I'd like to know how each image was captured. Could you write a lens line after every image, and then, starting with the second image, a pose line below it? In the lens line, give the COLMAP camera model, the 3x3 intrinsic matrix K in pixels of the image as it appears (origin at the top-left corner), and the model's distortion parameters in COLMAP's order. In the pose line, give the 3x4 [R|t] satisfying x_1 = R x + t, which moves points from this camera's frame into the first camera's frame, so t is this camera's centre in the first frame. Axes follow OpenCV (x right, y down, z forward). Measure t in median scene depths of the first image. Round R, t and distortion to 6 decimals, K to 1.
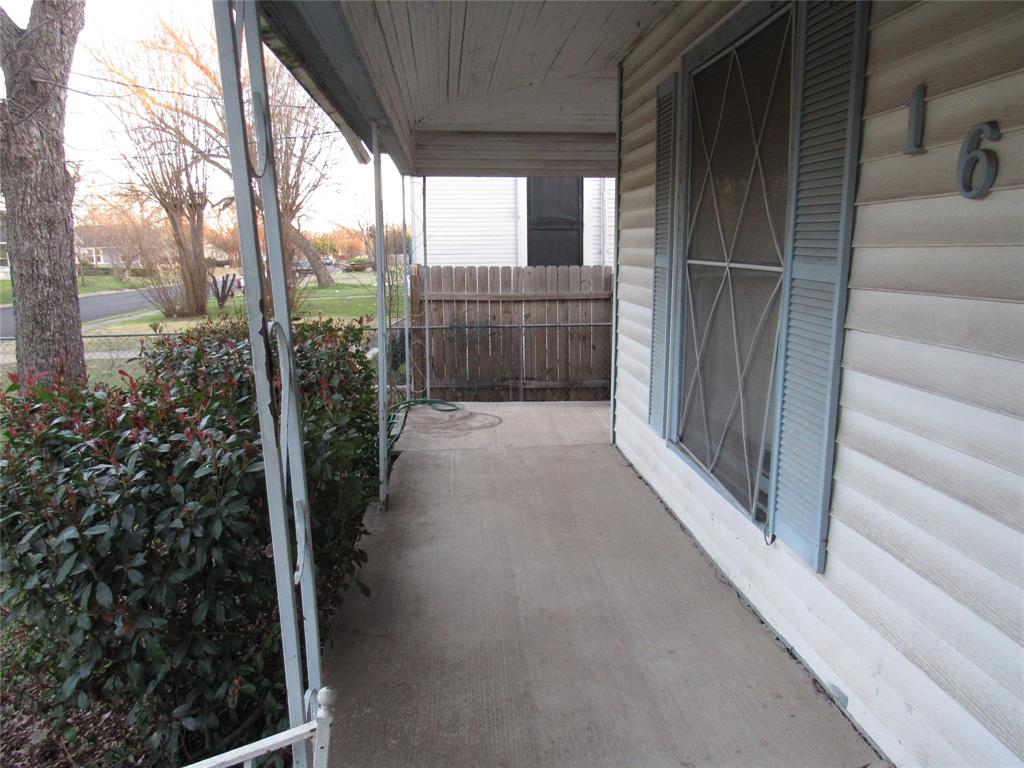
lens RADIAL K [[730.9, 0, 513.7], [0, 730.9, 388.5], [0, 0, 1]] dist [-0.012462, -0.003375]
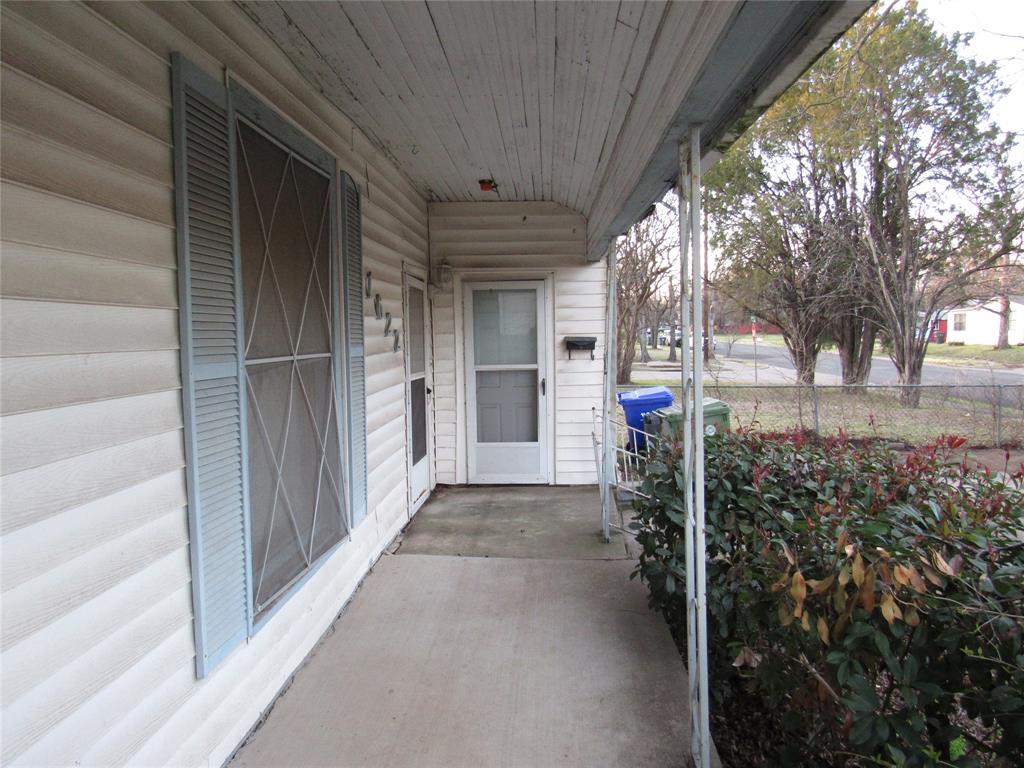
lens RADIAL K [[730.9, 0, 512.8], [0, 730.9, 381.9], [0, 0, 1]] dist [-0.012462, -0.003375]
pose [[-0.989704, 0.006239, 0.142990, -0.148603], [0.043969, 0.963993, 0.262267, -0.380745], [-0.136205, 0.265854, -0.954343, 1.892752]]
